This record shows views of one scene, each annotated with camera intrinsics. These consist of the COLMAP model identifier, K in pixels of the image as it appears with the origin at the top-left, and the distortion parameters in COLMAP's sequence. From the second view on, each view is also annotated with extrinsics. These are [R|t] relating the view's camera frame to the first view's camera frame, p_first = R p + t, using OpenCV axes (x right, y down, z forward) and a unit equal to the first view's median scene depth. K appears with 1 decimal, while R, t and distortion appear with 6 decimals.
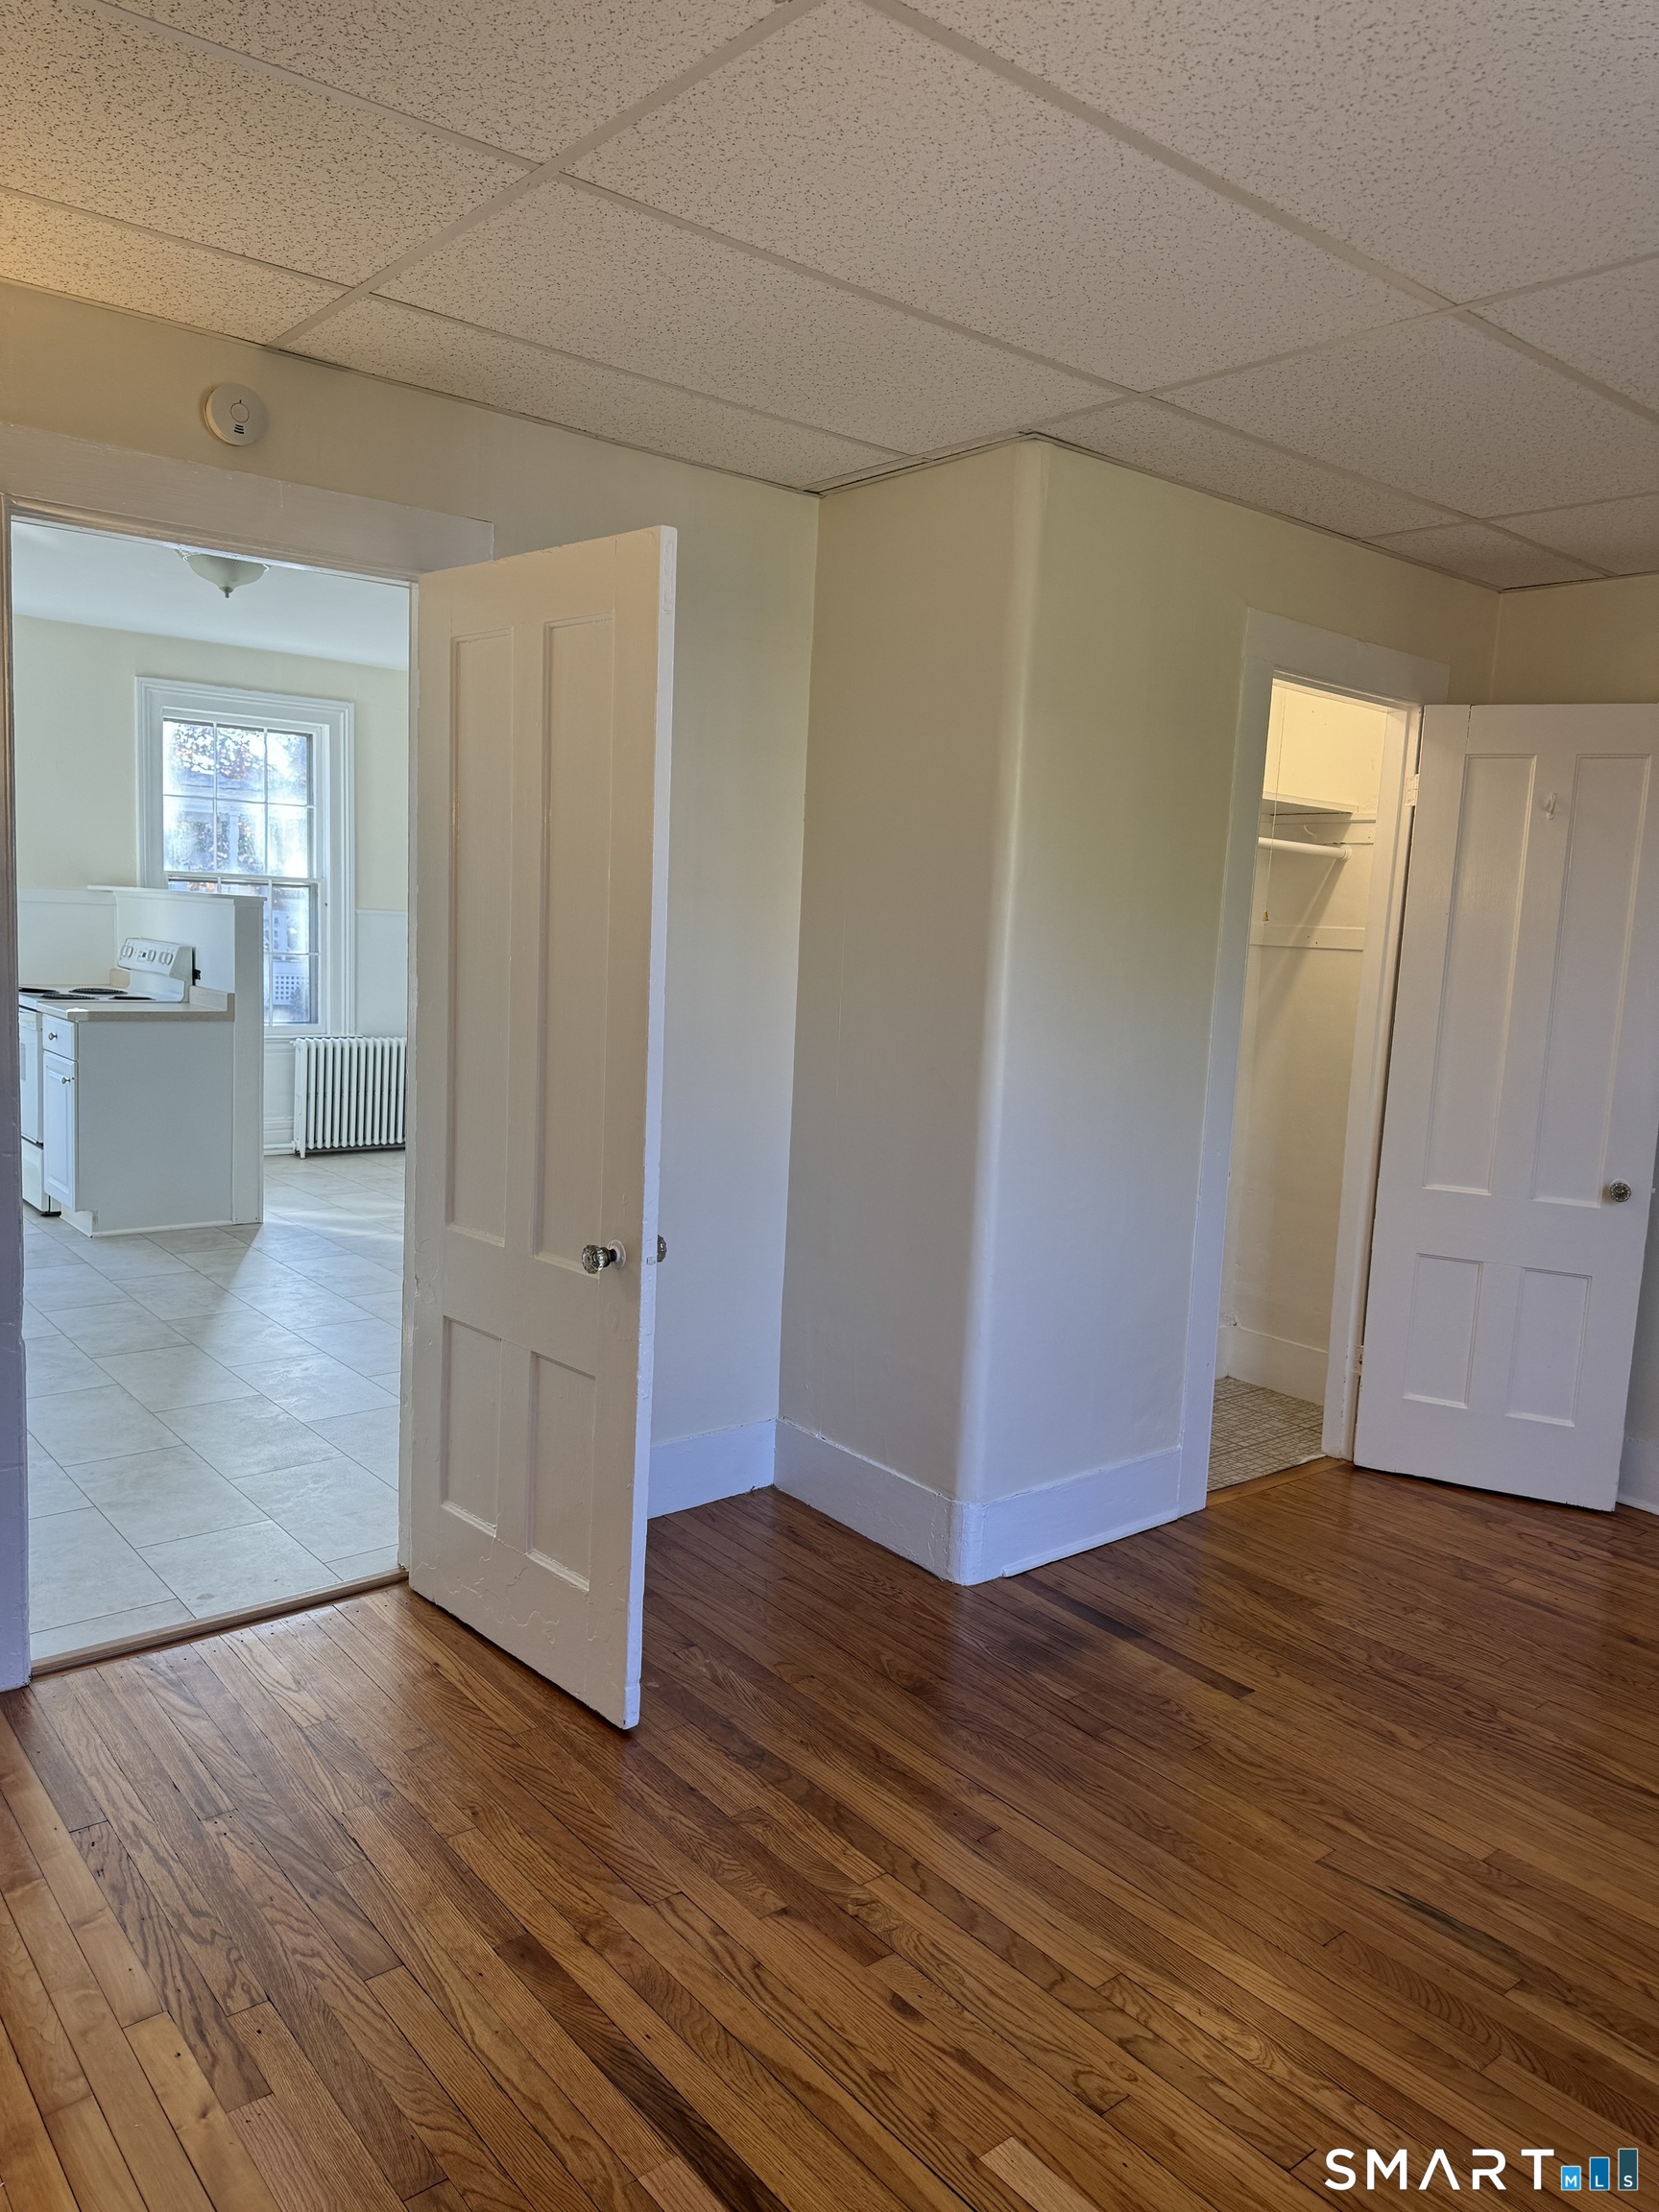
lens RADIAL K [[1569.5, 0, 847.8], [0, 1569.5, 1109.4], [0, 0, 1]] dist [0.039662, -0.007416]
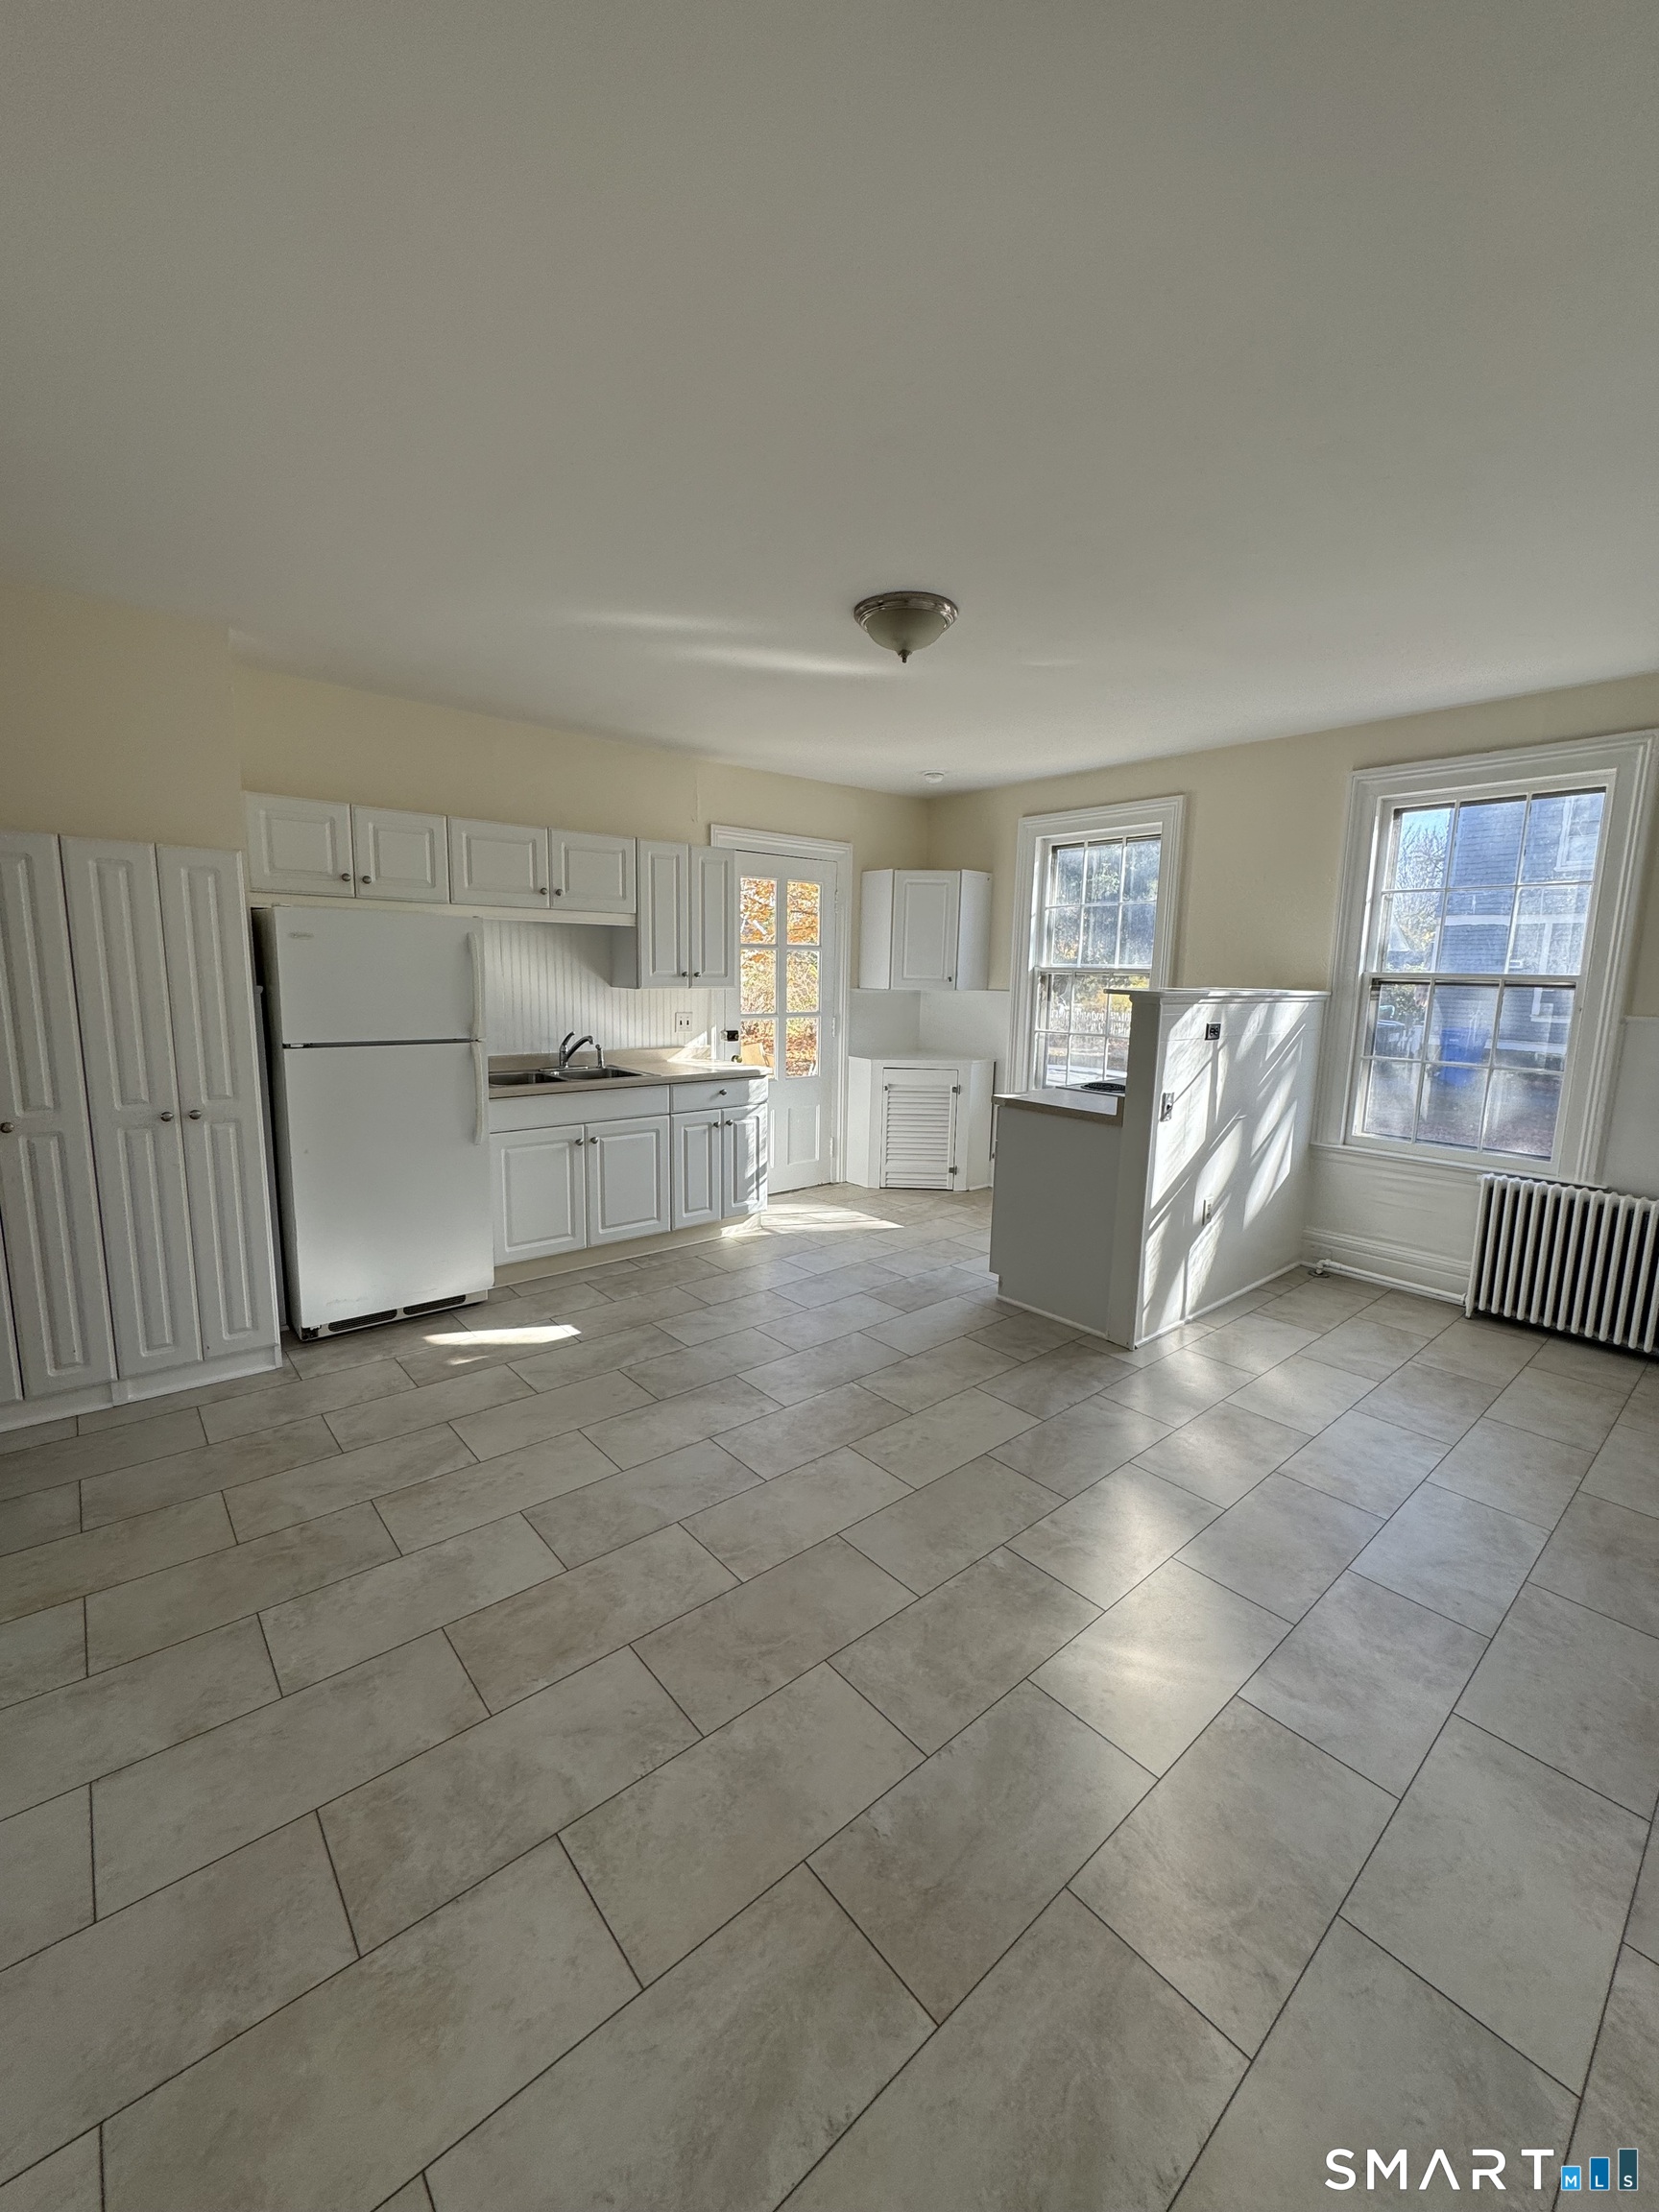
lens RADIAL K [[883.9, 0, 829.5], [0, 883.9, 1106.0], [0, 0, 1]] dist [-0.003134, -0.000062]
pose [[-0.004492, 0.105509, -0.994408, 0.105618], [-0.146163, 0.983669, 0.105030, -0.080463], [0.989250, 0.145818, 0.011002, 0.677767]]
